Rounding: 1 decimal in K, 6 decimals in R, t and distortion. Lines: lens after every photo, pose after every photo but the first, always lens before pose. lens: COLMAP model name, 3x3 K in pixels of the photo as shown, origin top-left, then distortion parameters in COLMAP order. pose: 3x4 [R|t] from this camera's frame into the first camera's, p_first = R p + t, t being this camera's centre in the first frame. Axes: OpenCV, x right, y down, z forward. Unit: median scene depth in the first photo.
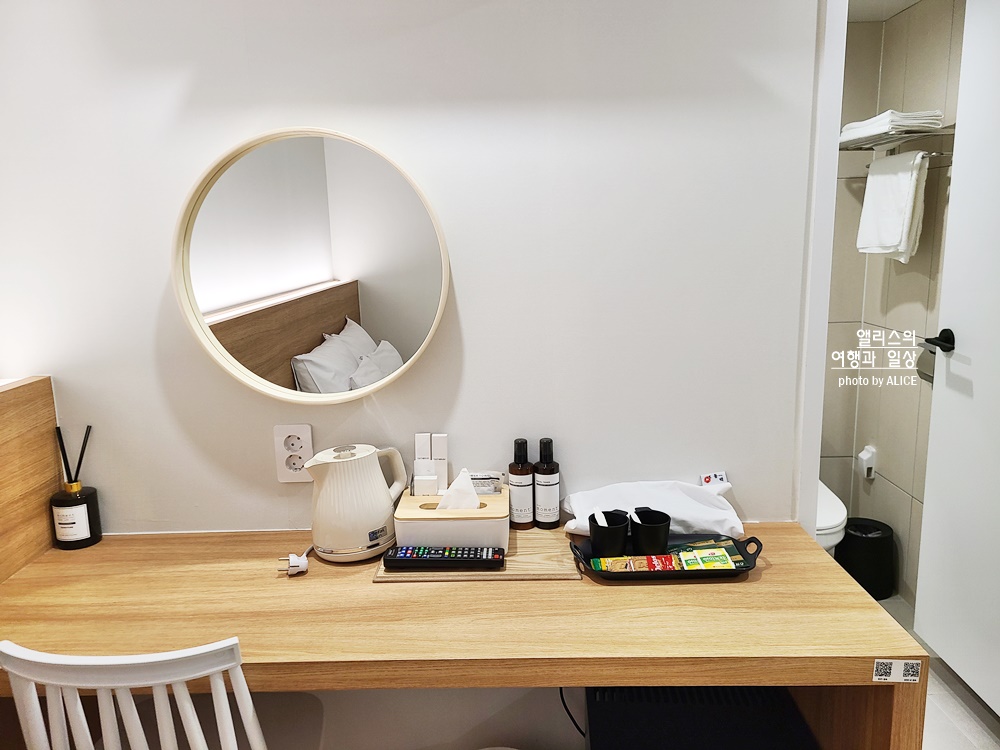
lens RADIAL K [[746.7, 0, 500.0], [0, 746.7, 375.0], [0, 0, 1]] dist [0.040455, -0.004126]
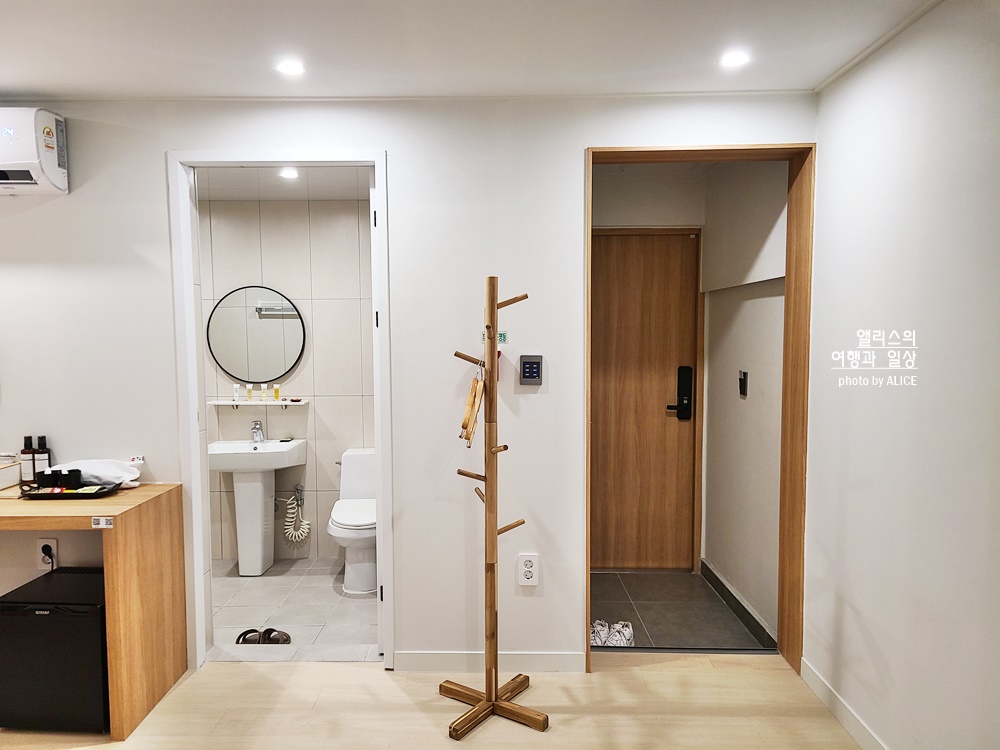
lens RADIAL K [[739.0, 0, 500.2], [0, 739.0, 387.0], [0, 0, 1]] dist [0.043985, -0.033906]
pose [[0.999588, 0.020417, 0.020169, 1.173926], [-0.018085, 0.993796, -0.109742, 0.149616], [-0.022285, 0.109332, 0.993755, -0.910944]]
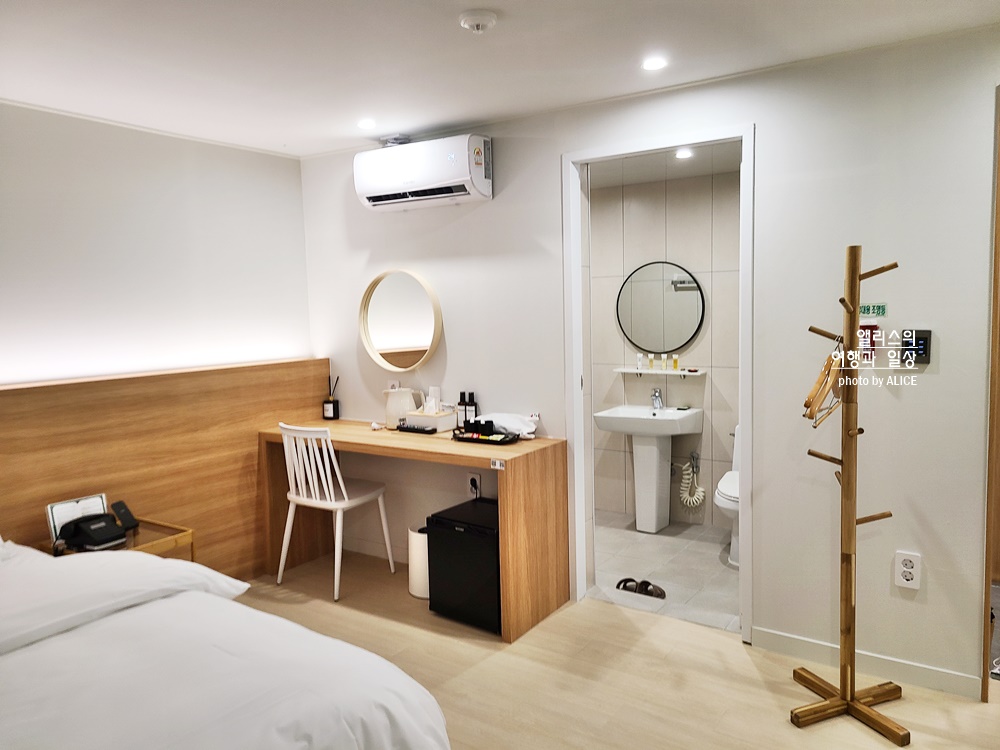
lens RADIAL K [[746.8, 0, 499.7], [0, 746.8, 362.5], [0, 0, 1]] dist [0.005143, -0.006200]
pose [[0.838128, 0.049242, -0.543247, 1.426754], [-0.099882, 0.992933, -0.064096, 0.135982], [0.536252, 0.107981, 0.837123, -0.957777]]
